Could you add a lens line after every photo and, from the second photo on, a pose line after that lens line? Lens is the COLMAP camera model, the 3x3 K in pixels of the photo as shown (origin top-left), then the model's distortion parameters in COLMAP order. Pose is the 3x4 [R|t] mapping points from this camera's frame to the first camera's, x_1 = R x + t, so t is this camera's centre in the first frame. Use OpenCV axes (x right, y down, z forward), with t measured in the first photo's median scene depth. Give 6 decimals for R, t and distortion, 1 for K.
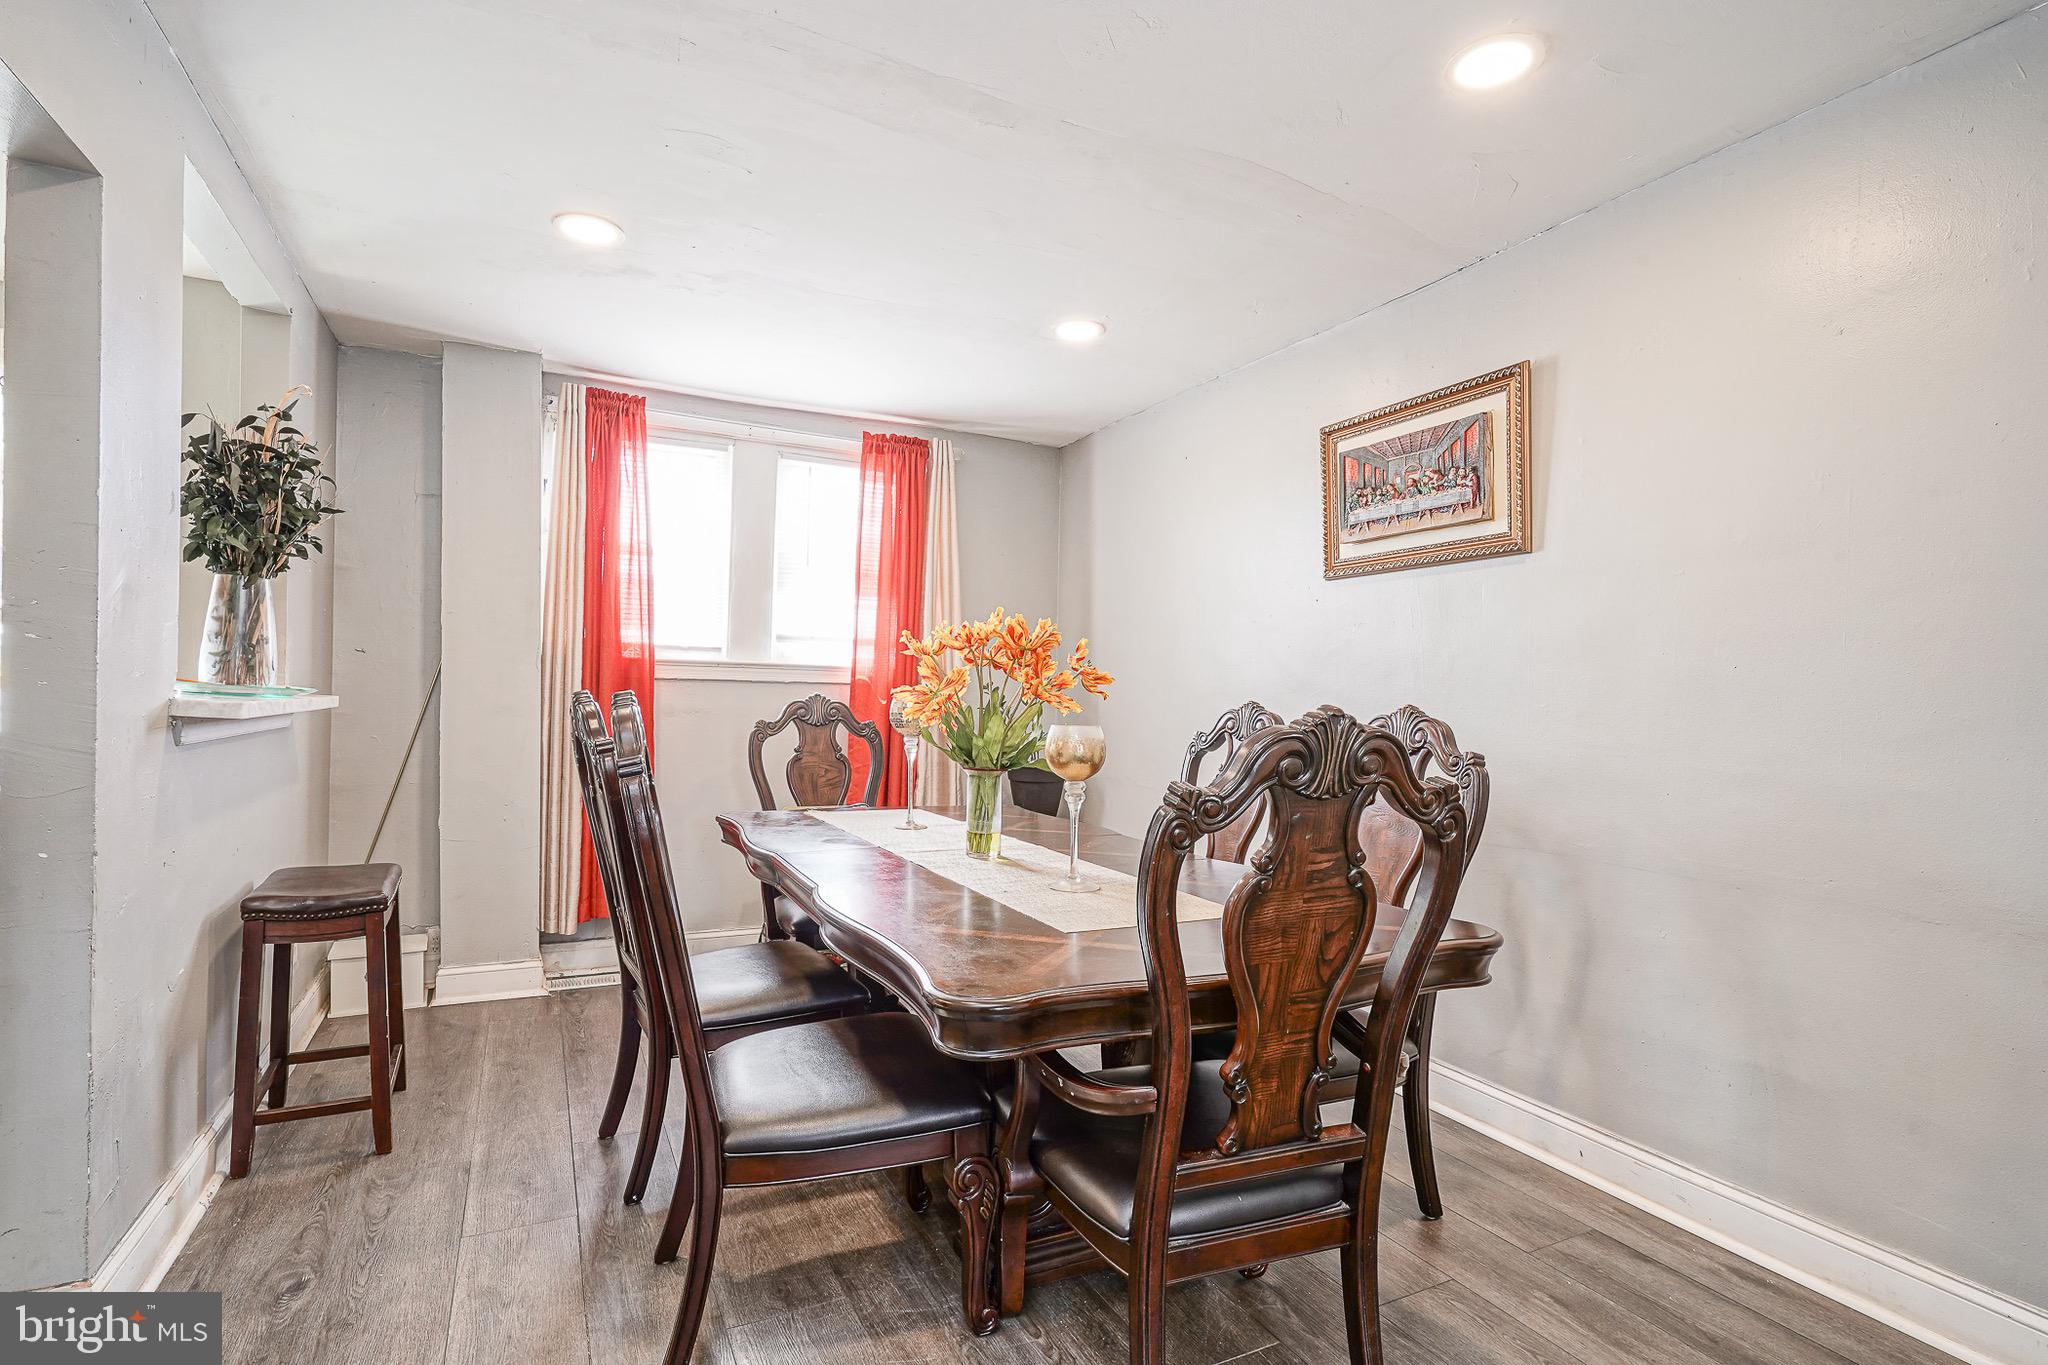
lens RADIAL K [[1025.0, 0, 1021.0], [0, 1025.0, 703.2], [0, 0, 1]] dist [-0.014091, 0.006517]
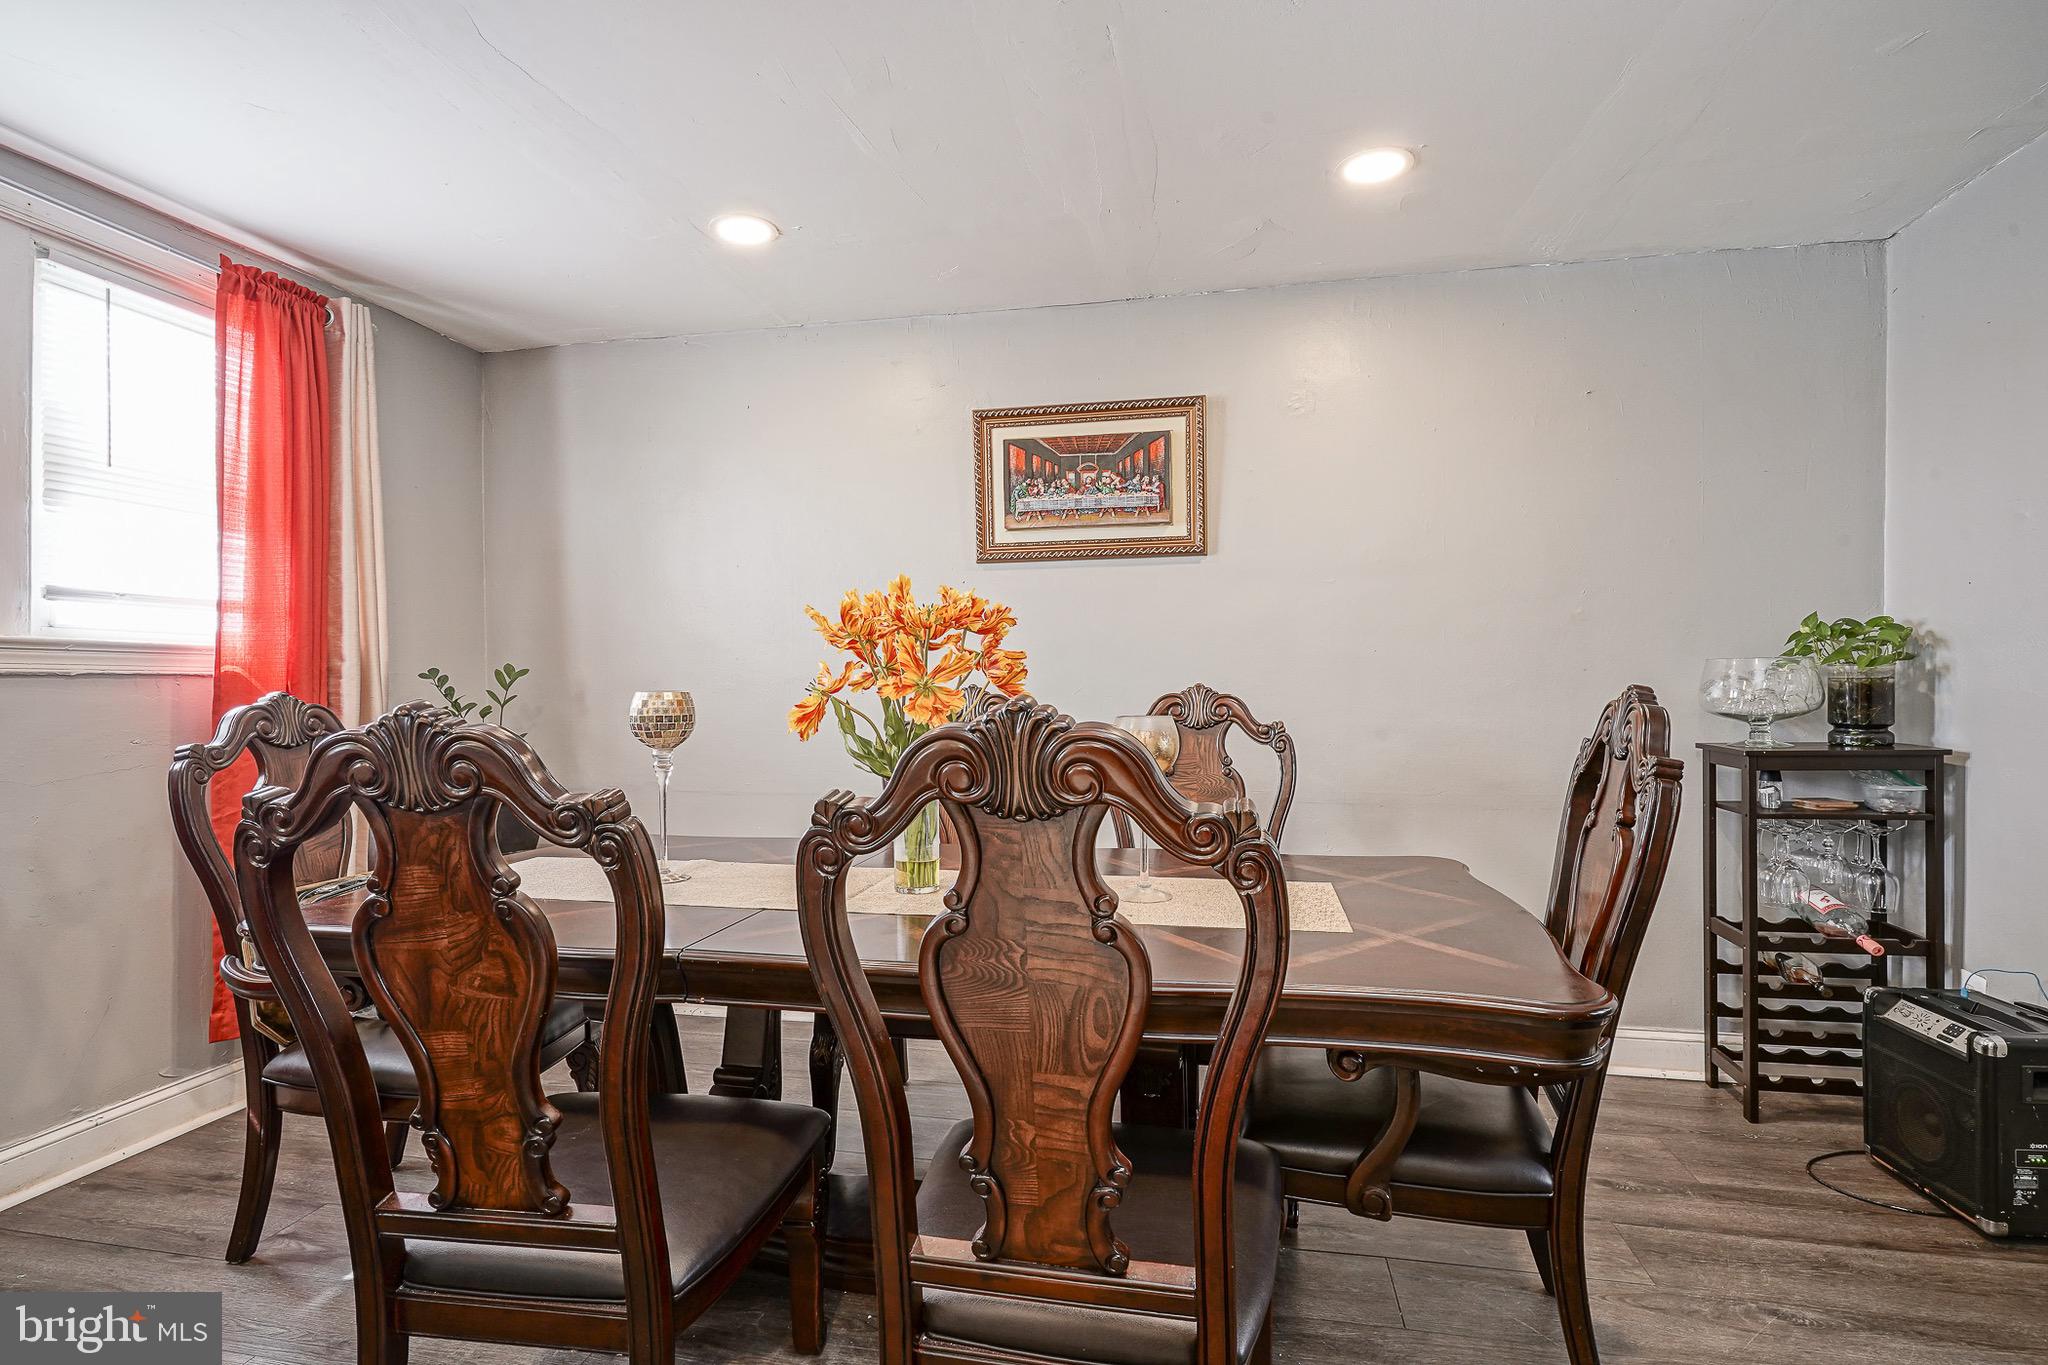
lens RADIAL K [[1025.0, 0, 1021.0], [0, 1025.0, 703.2], [0, 0, 1]] dist [-0.014091, 0.006517]
pose [[0.600680, -0.040223, 0.798477, -0.498936], [0.024739, 0.999190, 0.031723, -0.013178], [-0.799107, 0.000699, 0.601189, 0.365745]]
